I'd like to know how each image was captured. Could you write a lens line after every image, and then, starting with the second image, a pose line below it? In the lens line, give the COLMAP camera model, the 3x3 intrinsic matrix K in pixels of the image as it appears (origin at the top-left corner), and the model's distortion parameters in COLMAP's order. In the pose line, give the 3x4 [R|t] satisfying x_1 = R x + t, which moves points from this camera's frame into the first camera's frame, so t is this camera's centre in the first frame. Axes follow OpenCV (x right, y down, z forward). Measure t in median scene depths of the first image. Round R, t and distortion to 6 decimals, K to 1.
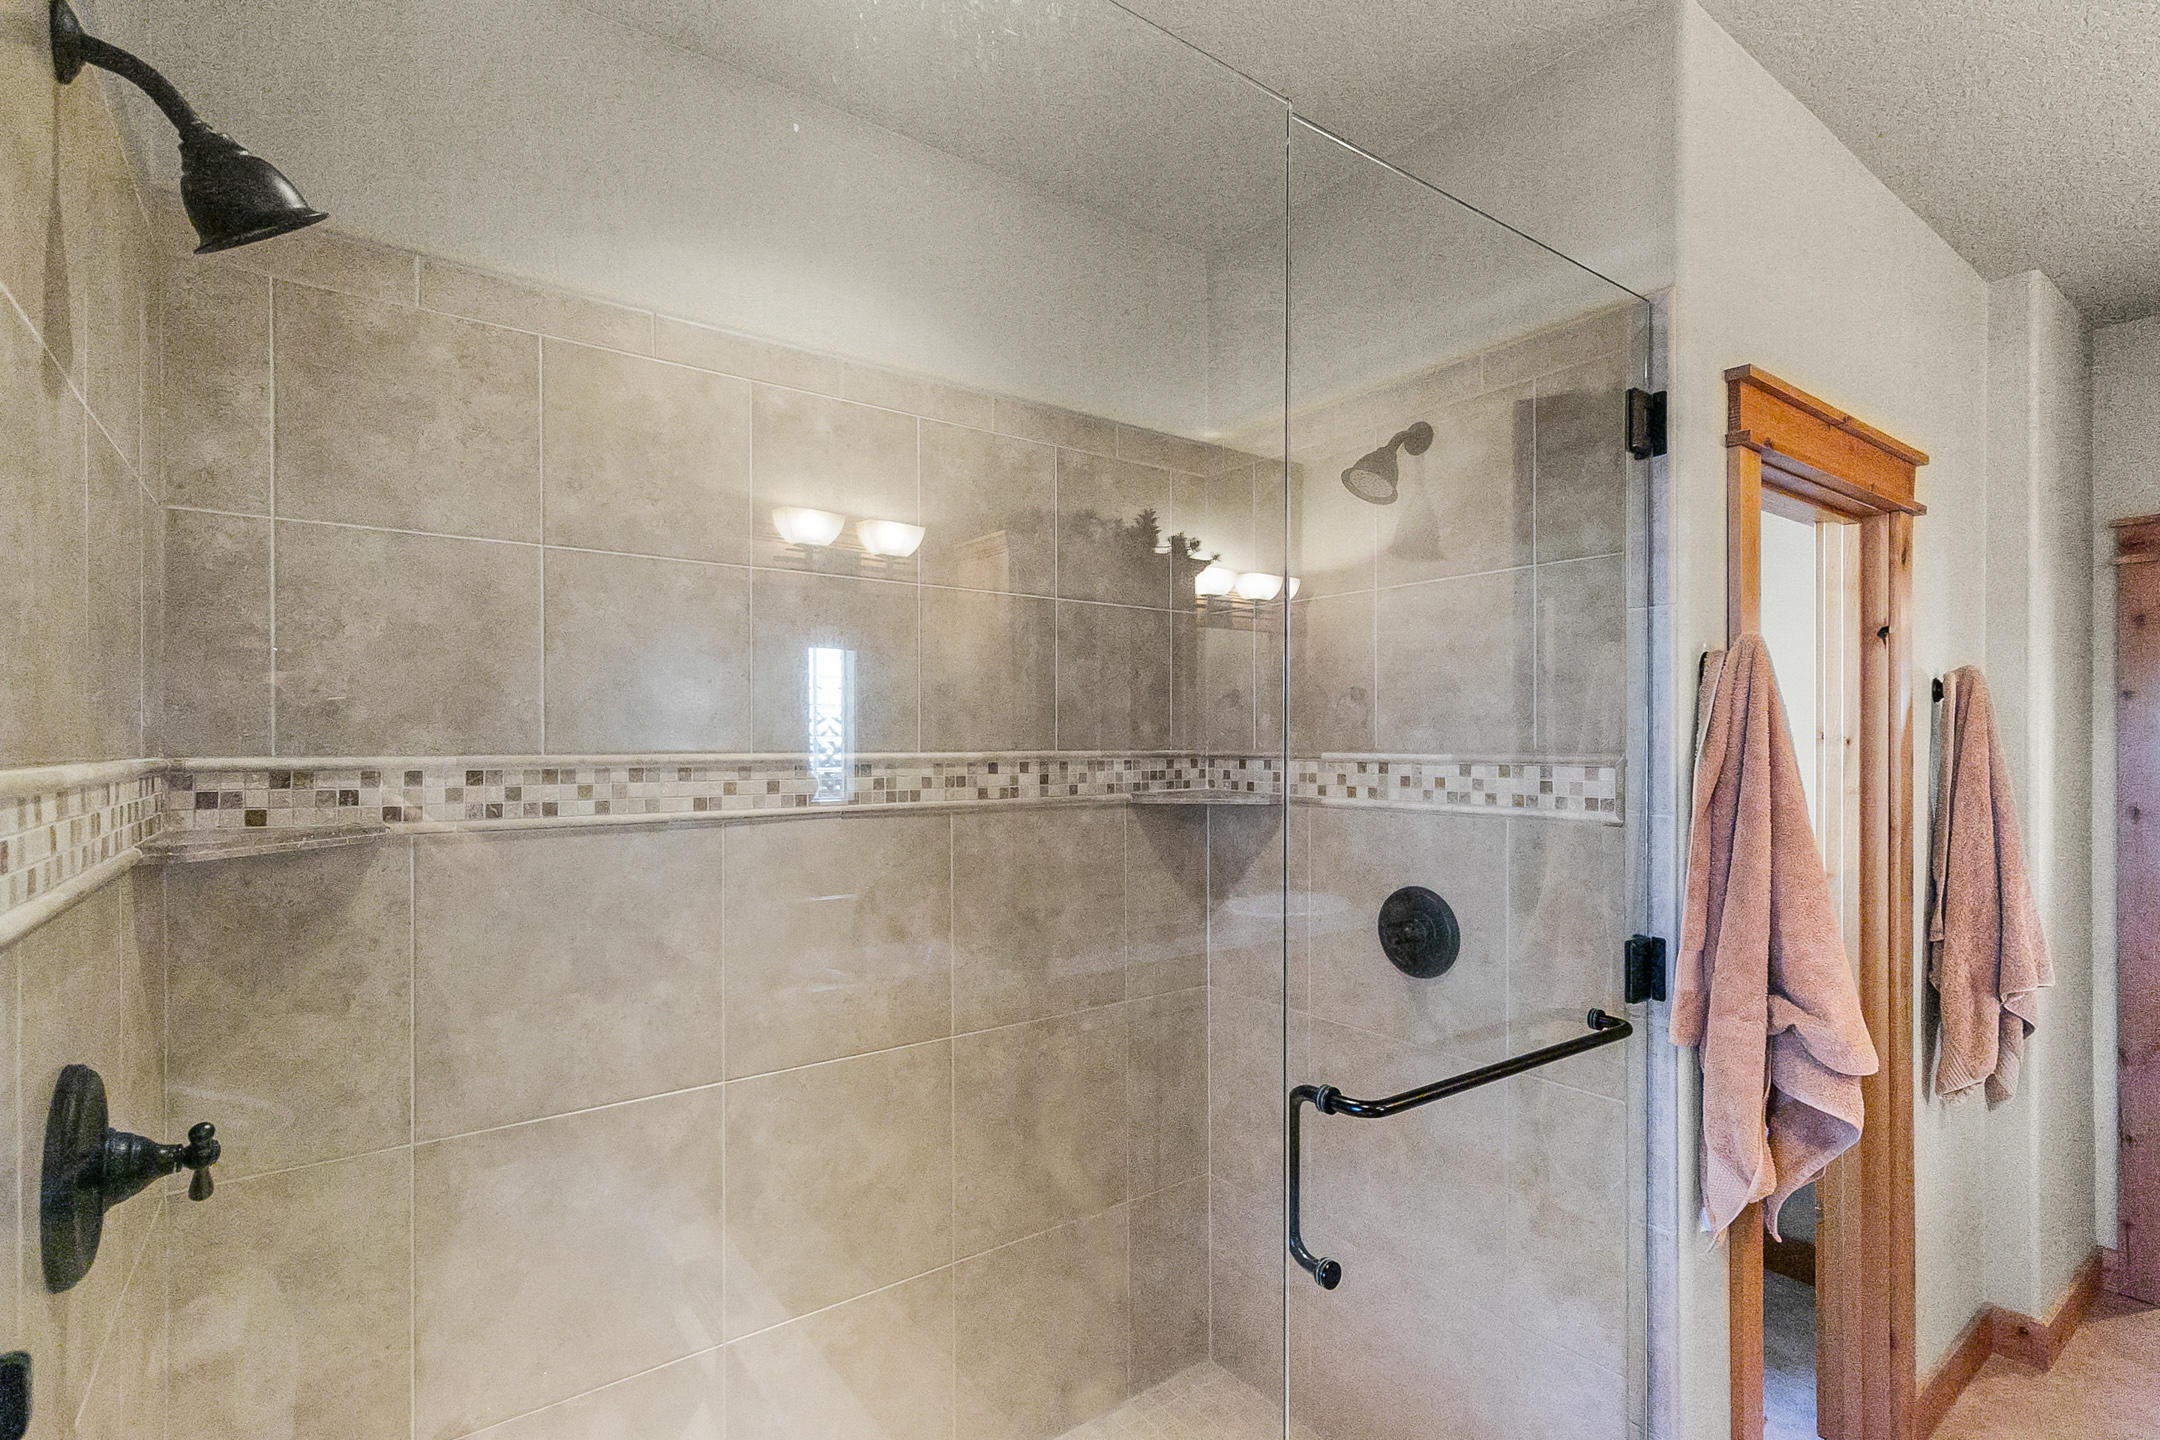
lens RADIAL K [[1022.7, 0, 1080.0], [0, 1022.7, 720.0], [0, 0, 1]] dist [-0.002876, -0.000589]
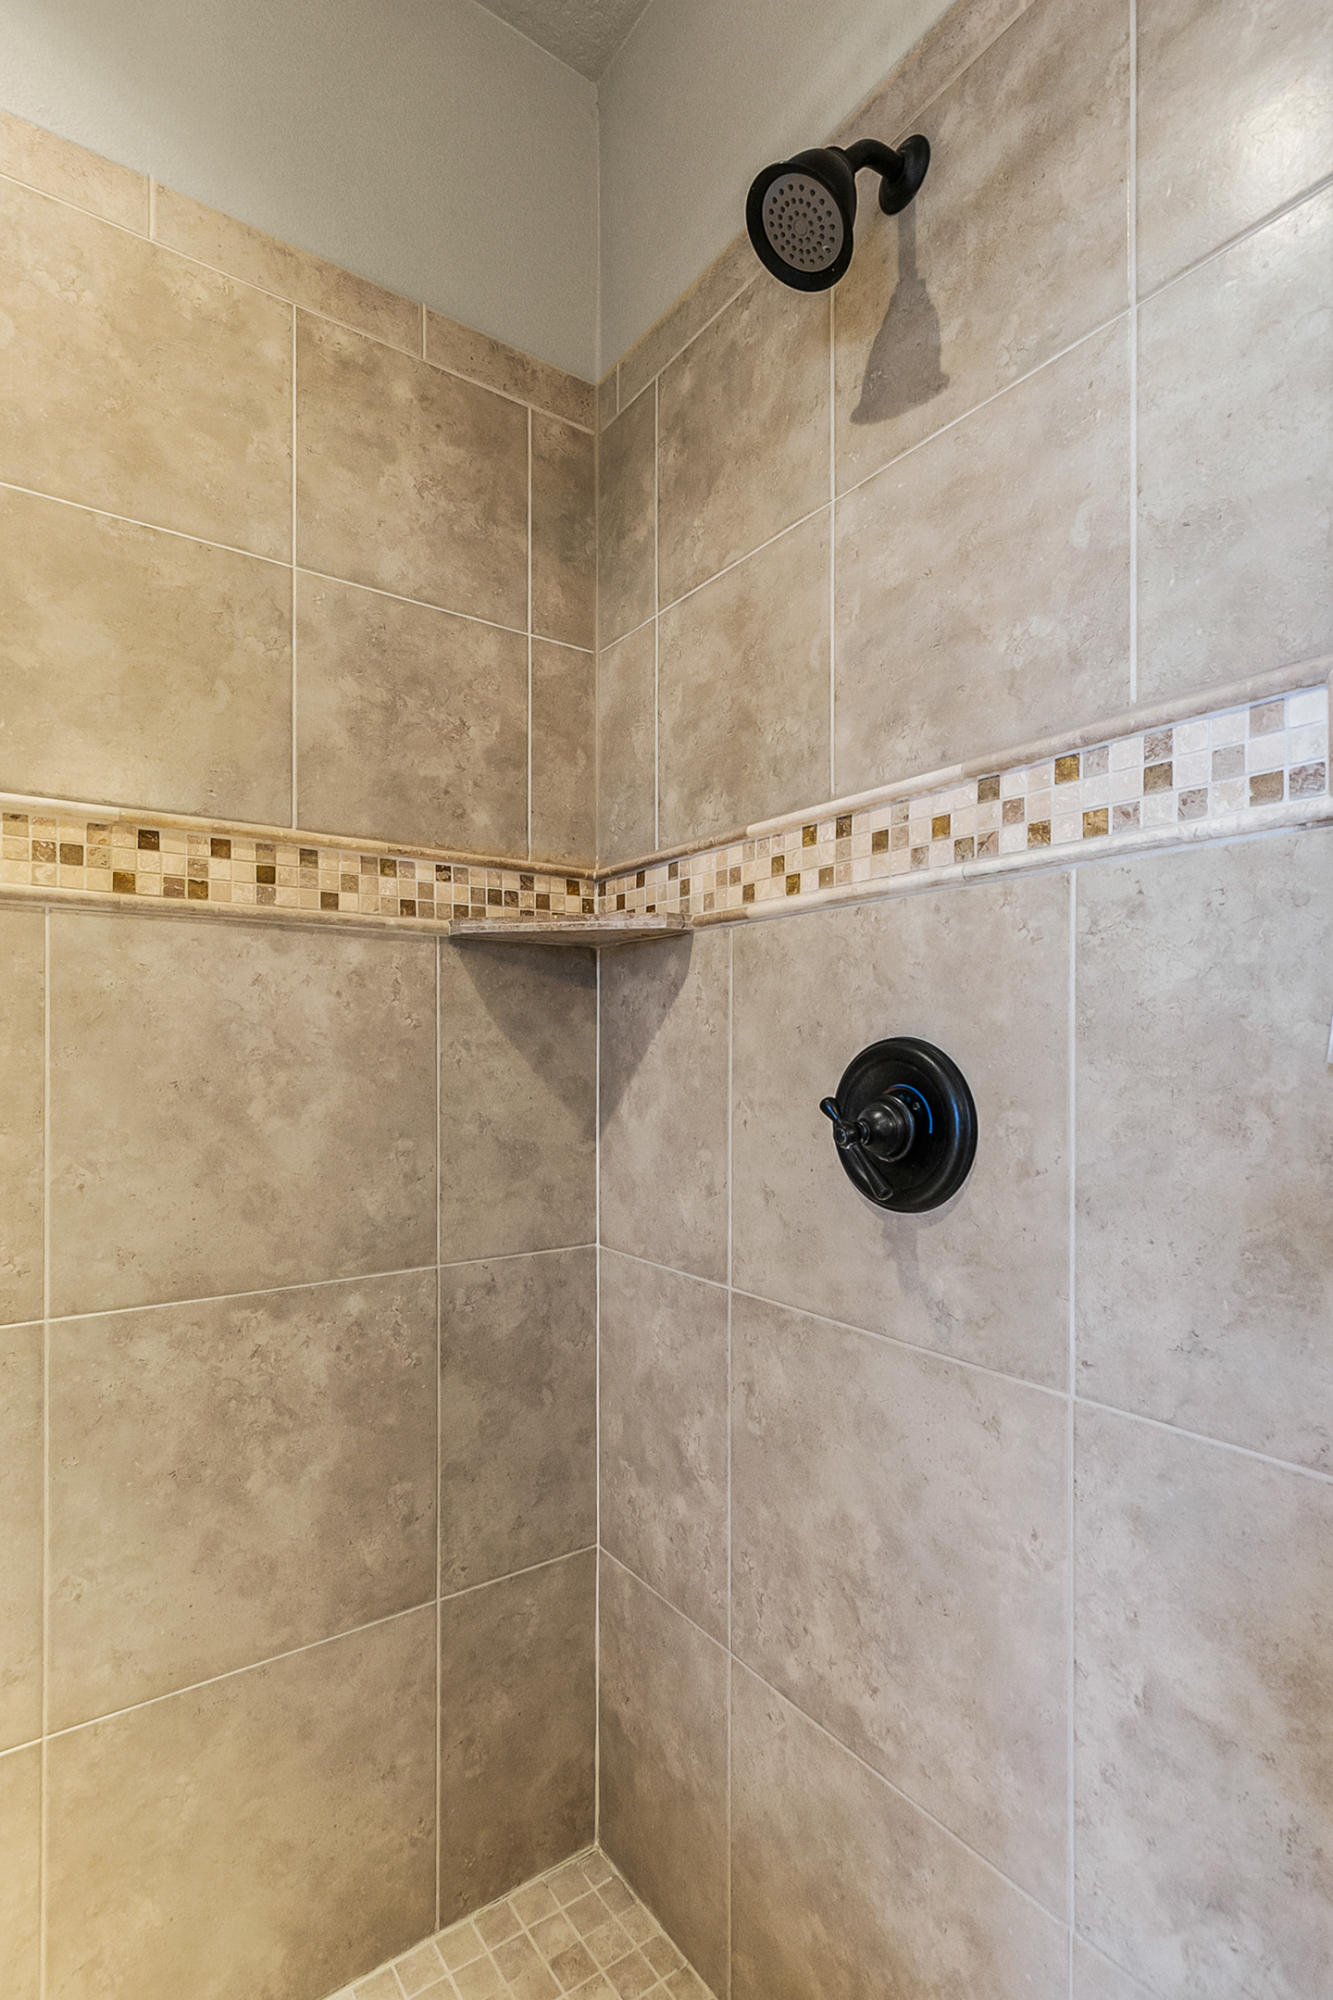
lens RADIAL K [[947.0, 0, 674.0], [0, 947.0, 1037.3], [0, 0, 1]] dist [-0.002876, -0.000589]
pose [[0.999896, 0.002667, -0.014195, 0.206576], [-0.002677, 0.999996, -0.000699, 0.152410], [0.014194, 0.000737, 0.999899, 0.481657]]
